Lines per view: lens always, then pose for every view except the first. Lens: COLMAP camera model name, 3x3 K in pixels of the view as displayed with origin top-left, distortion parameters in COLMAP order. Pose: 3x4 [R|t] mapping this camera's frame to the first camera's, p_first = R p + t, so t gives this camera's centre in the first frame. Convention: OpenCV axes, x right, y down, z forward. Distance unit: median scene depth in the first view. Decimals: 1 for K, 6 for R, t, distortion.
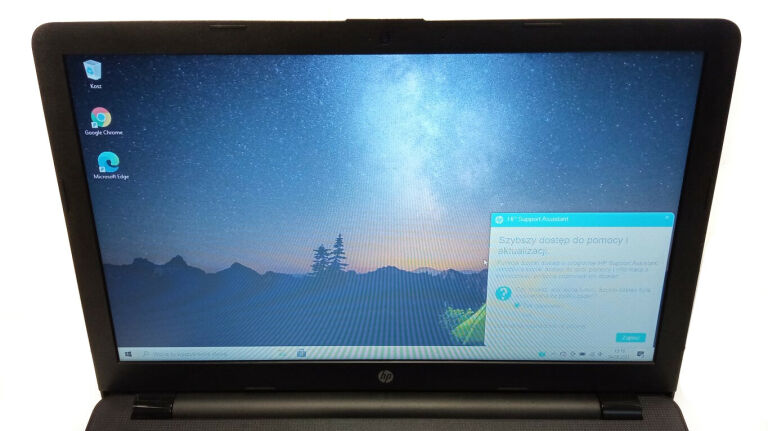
lens RADIAL K [[591.8, 0, 384.0], [0, 591.8, 215.5], [0, 0, 1]] dist [0.070038, -0.001759]
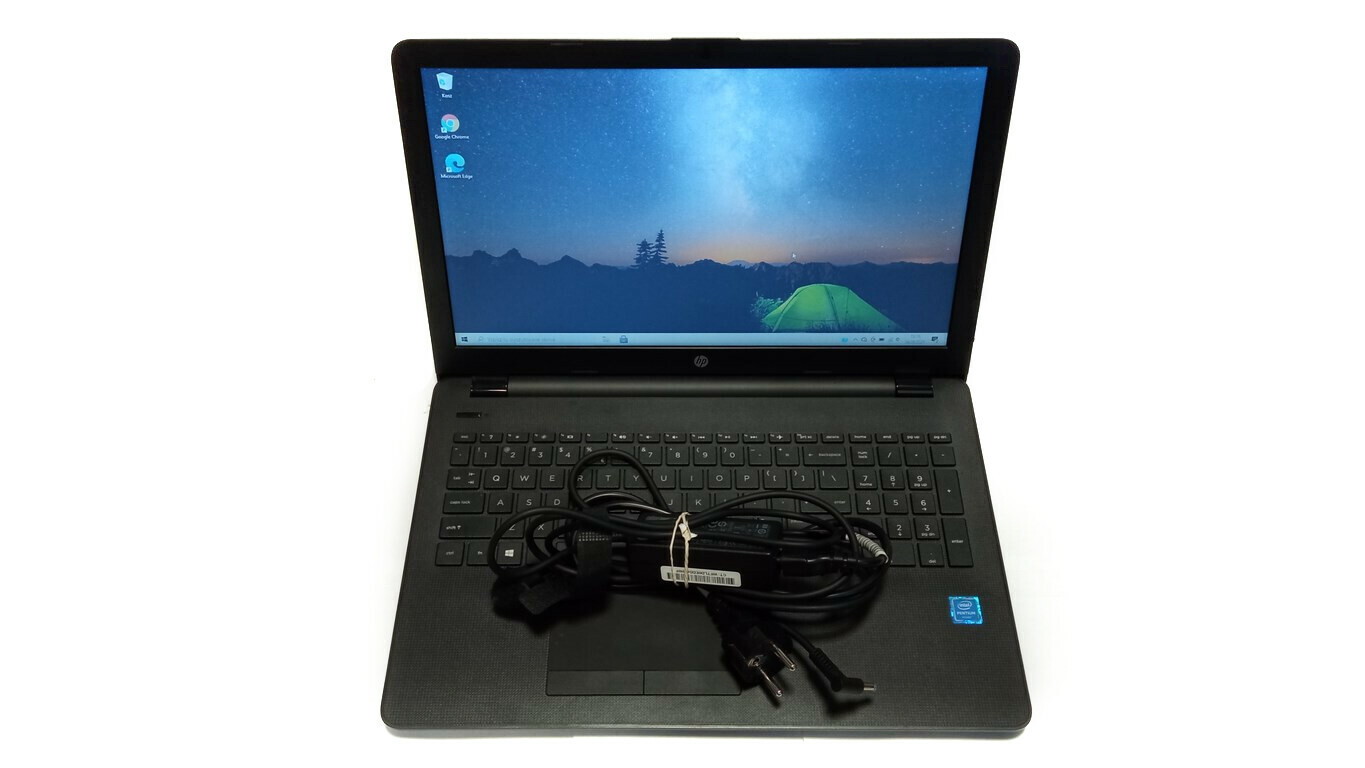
lens RADIAL K [[1051.8, 0, 682.5], [0, 1051.8, 384.0], [0, 0, 1]] dist [0.070038, -0.001759]
pose [[0.999952, 0.000742, 0.009726, -0.055947], [-0.002634, 0.980591, 0.196046, -0.073135], [-0.009392, -0.196063, 0.980546, -1.000969]]
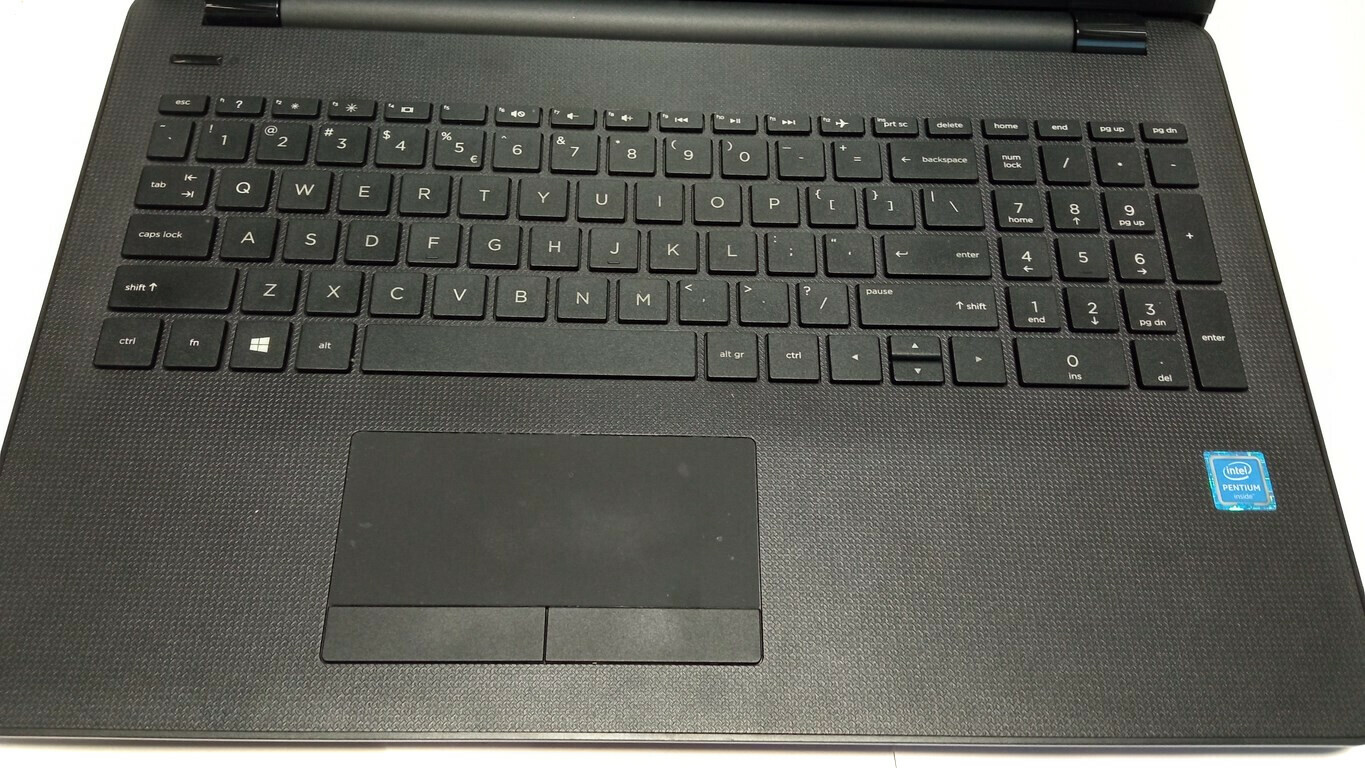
lens RADIAL K [[1051.8, 0, 682.5], [0, 1051.8, 384.0], [0, 0, 1]] dist [0.070038, -0.001759]
pose [[0.998542, 0.017437, 0.051094, -0.044394], [-0.034882, 0.930717, 0.364072, 0.308954], [-0.041206, -0.365324, 0.929968, -0.007172]]
